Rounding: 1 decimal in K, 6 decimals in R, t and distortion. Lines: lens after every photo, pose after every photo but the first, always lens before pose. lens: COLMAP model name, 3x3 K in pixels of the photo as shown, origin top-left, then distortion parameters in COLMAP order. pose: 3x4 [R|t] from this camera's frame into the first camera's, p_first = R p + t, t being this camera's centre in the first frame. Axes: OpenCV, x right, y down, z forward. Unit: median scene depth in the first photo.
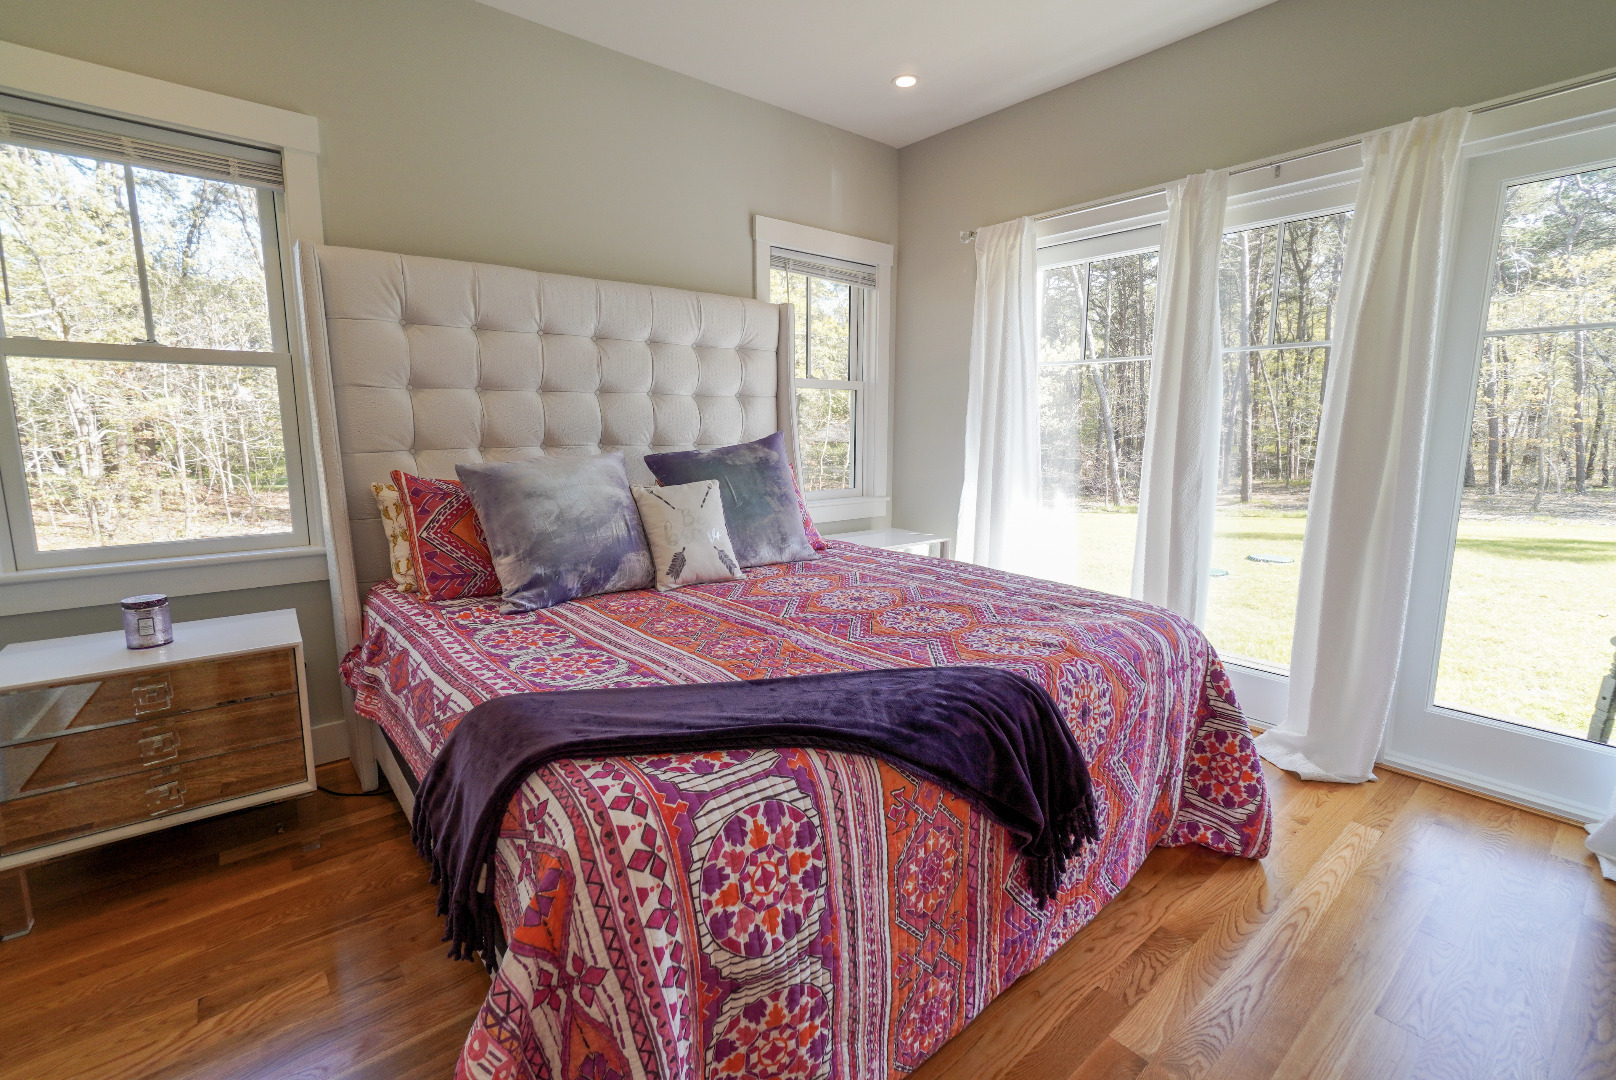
lens RADIAL K [[697.3, 0, 792.3], [0, 697.3, 530.0], [0, 0, 1]] dist [-0.026362, 0.019584]
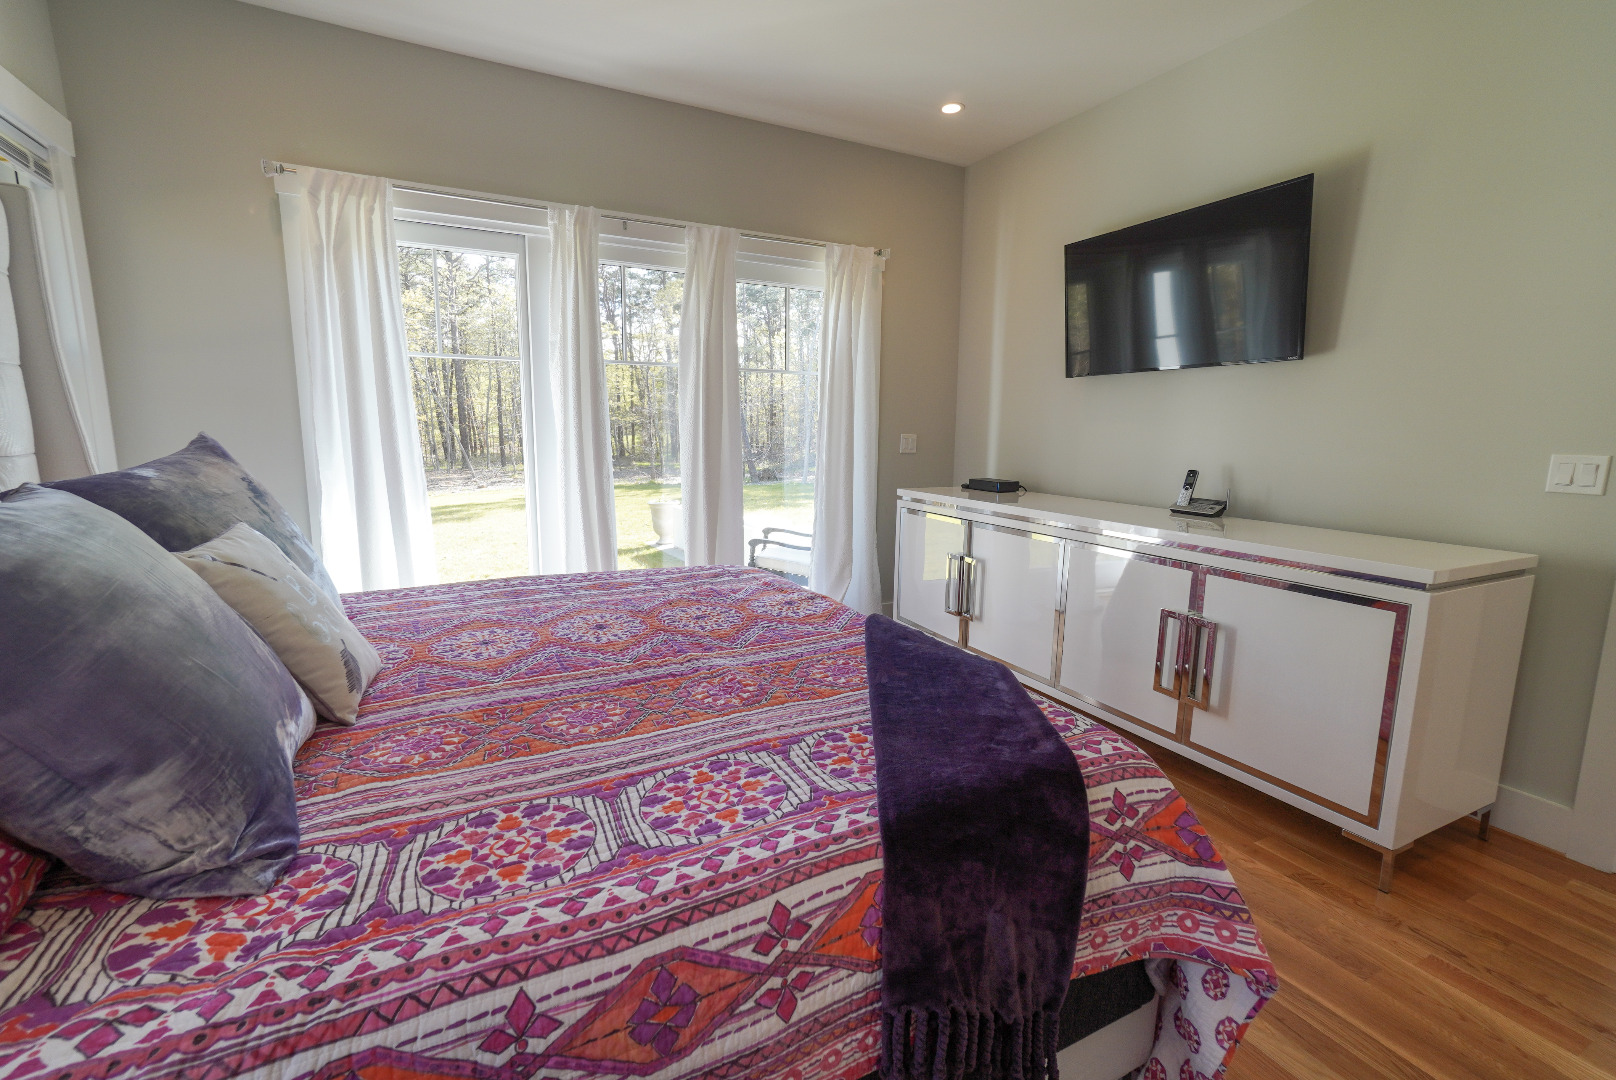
lens RADIAL K [[697.3, 0, 792.3], [0, 697.3, 530.0], [0, 0, 1]] dist [-0.026362, 0.019584]
pose [[0.237710, -0.143600, 0.960663, -0.823461], [0.136971, 0.984085, 0.113209, -0.104729], [-0.961630, 0.104672, 0.253596, 0.678176]]
